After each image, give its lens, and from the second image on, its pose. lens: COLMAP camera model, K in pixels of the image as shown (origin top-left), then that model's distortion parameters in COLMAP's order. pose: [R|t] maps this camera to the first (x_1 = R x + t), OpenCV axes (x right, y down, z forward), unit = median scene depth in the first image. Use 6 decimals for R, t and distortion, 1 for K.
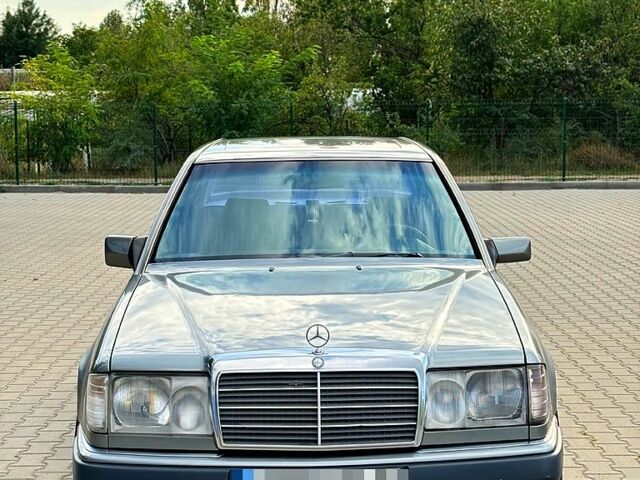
lens RADIAL K [[1263.5, 0, 320.0], [0, 1263.5, 240.0], [0, 0, 1]] dist [0.190969, -0.023776]
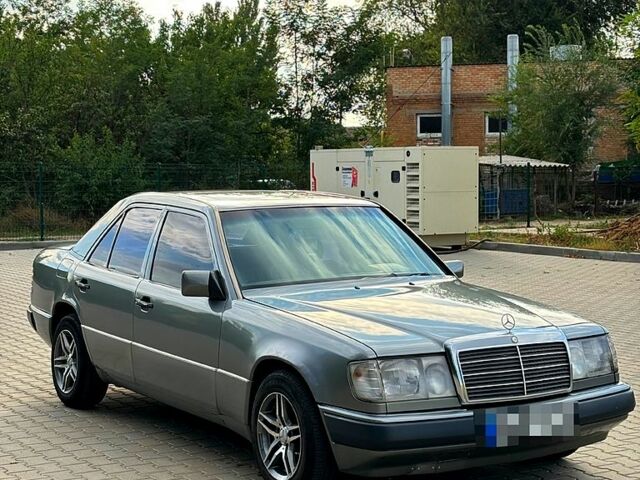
lens RADIAL K [[1263.5, 0, 320.0], [0, 1263.5, 240.0], [0, 0, 1]] dist [0.190969, -0.023776]
pose [[0.860700, -0.027870, 0.508349, -0.924595], [0.053817, 0.997887, -0.036411, 0.024073], [-0.506260, 0.058697, 0.860381, -0.144026]]
